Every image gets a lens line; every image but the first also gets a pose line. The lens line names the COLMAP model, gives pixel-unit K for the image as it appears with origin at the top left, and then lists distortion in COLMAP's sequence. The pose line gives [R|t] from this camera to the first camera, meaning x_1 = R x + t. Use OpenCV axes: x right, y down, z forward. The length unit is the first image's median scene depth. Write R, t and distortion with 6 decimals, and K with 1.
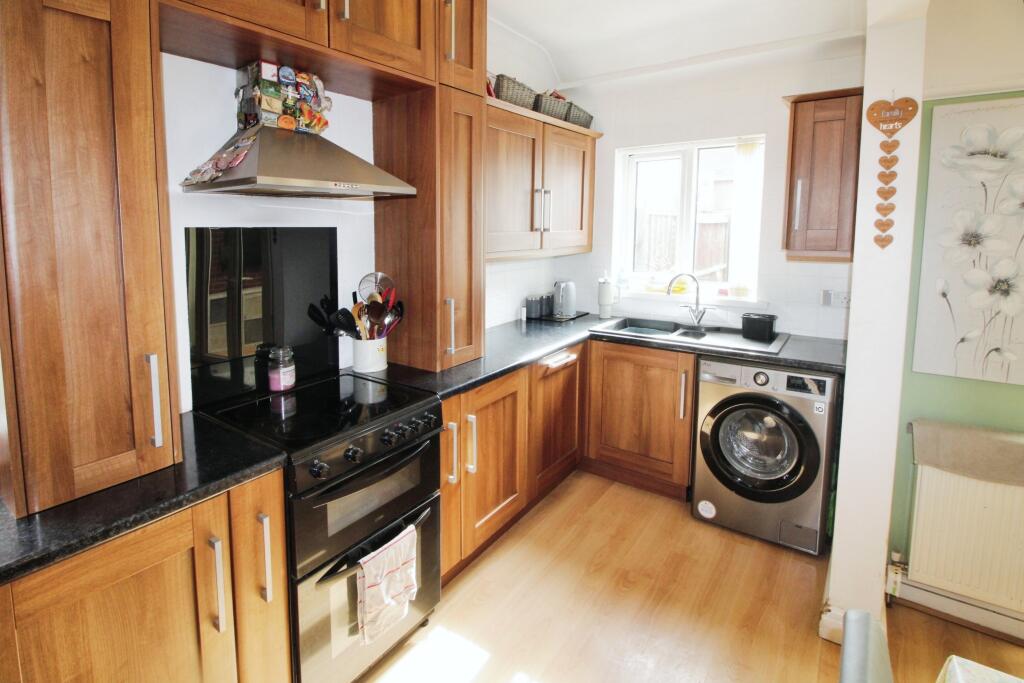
lens RADIAL K [[506.3, 0, 515.8], [0, 506.3, 273.5], [0, 0, 1]] dist [0.001744, -0.014213]
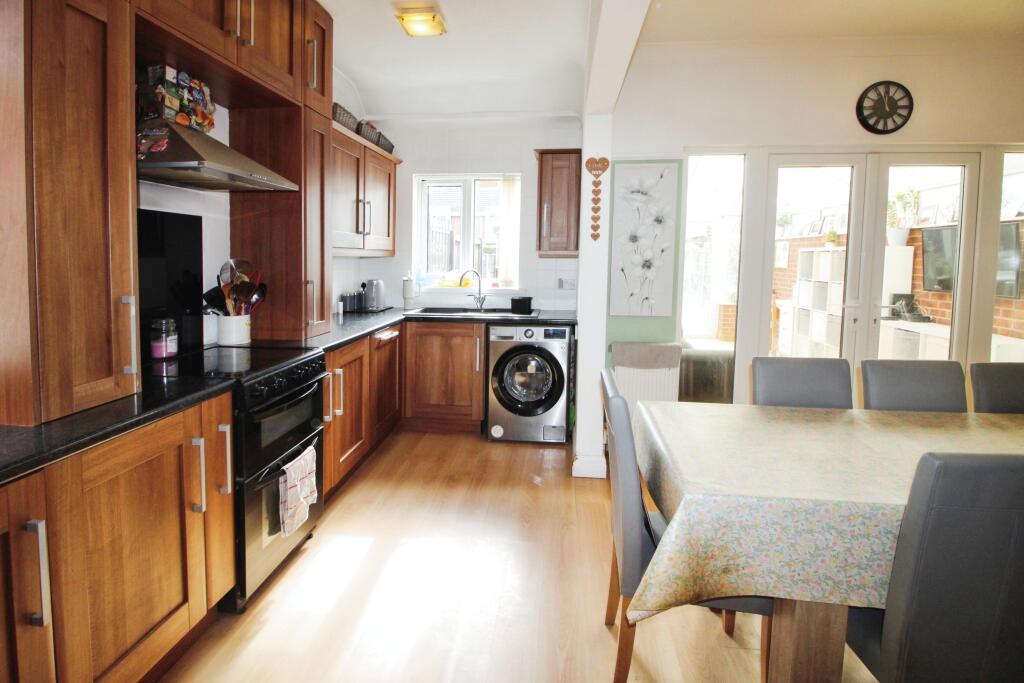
lens RADIAL K [[493.6, 0, 524.3], [0, 493.6, 292.3], [0, 0, 1]] dist [-0.003560, -0.000757]
pose [[0.866062, -0.022602, 0.499426, -0.274671], [0.034210, 0.999315, -0.014098, 0.112396], [-0.498765, 0.029295, 0.866242, -0.285979]]
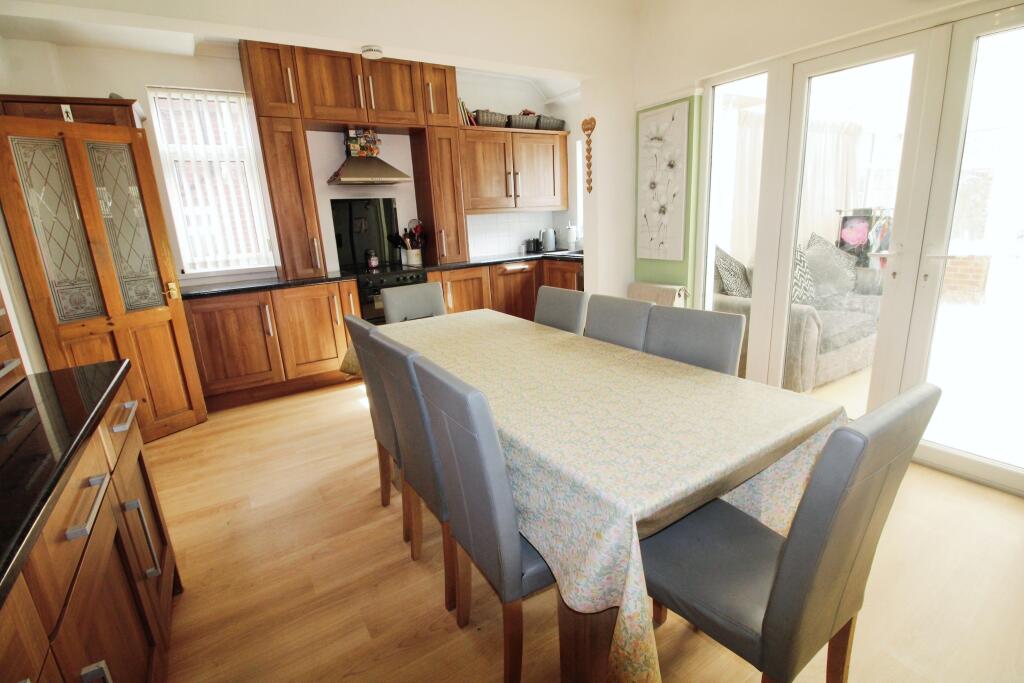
lens RADIAL K [[475.6, 0, 529.7], [0, 475.6, 346.6], [0, 0, 1]] dist [0.002156, 0.000018]
pose [[0.935424, 0.055713, -0.349111, 0.928922], [0.010583, 0.982649, 0.185174, 0.162279], [0.353370, -0.176911, 0.918603, -0.797485]]
